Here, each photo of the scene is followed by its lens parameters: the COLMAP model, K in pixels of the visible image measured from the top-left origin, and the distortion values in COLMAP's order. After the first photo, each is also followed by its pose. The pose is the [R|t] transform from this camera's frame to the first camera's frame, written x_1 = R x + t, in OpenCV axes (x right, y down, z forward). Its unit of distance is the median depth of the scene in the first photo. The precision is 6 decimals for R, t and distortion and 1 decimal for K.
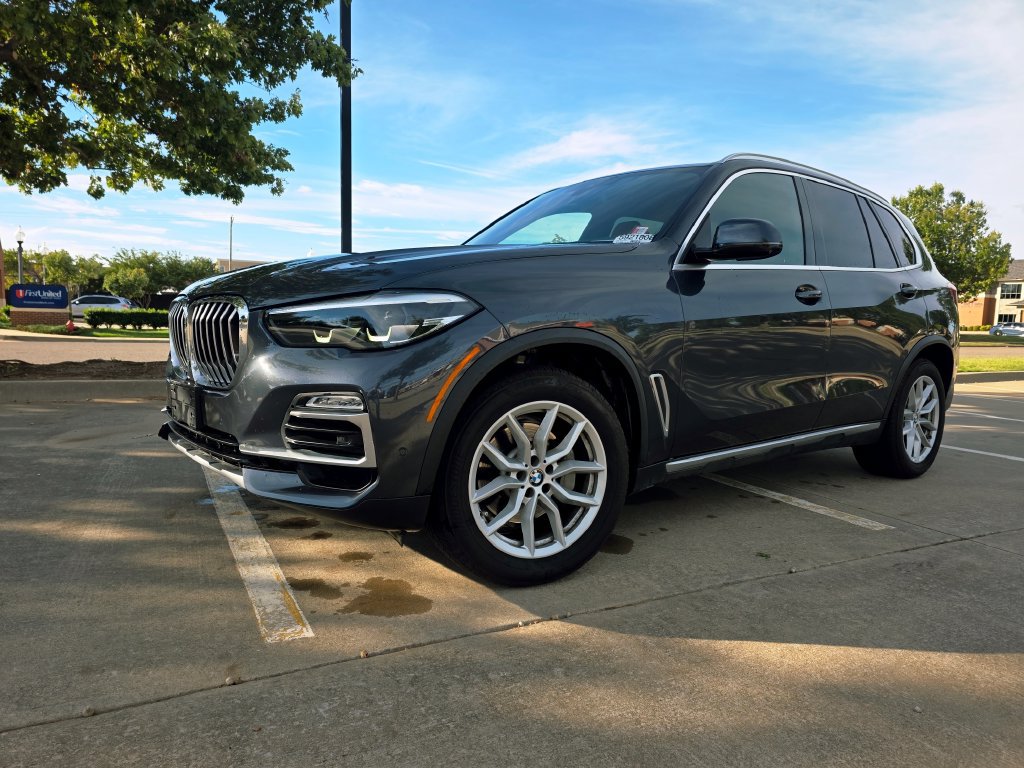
lens RADIAL K [[675.0, 0, 510.0], [0, 675.0, 384.5], [0, 0, 1]] dist [0.051248, -0.042172]
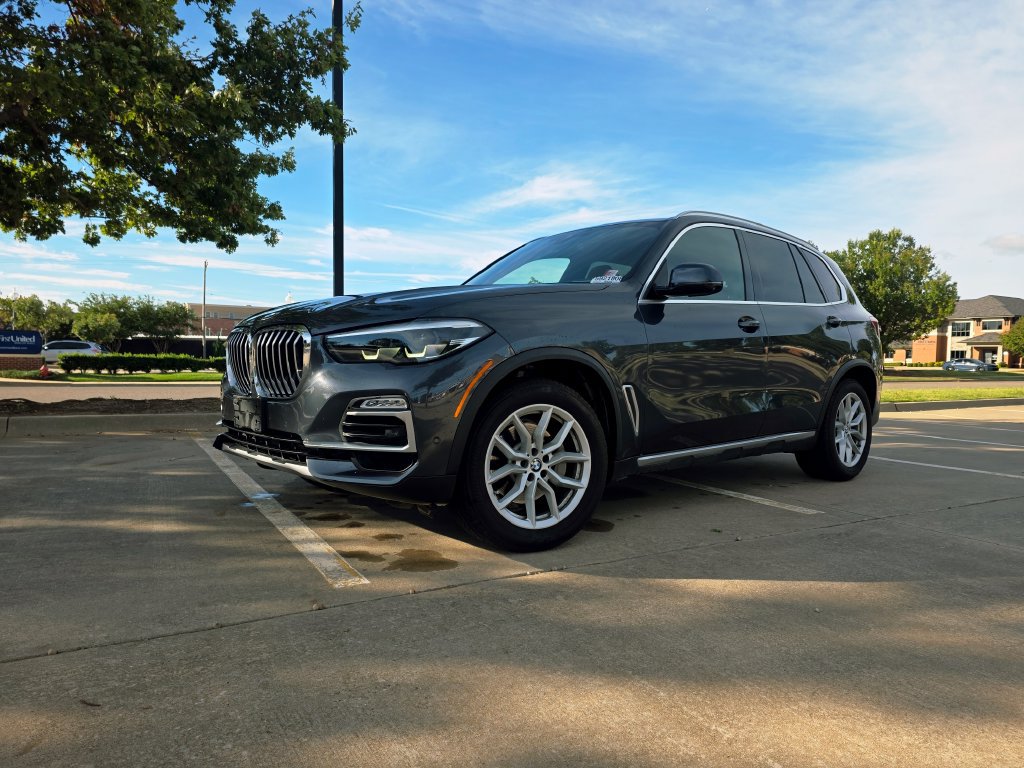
lens RADIAL K [[677.8, 0, 522.0], [0, 677.8, 385.2], [0, 0, 1]] dist [0.055741, -0.048035]
pose [[0.998418, -0.013130, 0.054675, -0.053309], [0.016448, 0.998021, -0.060691, 0.063031], [-0.053770, 0.061494, 0.996658, -0.269828]]
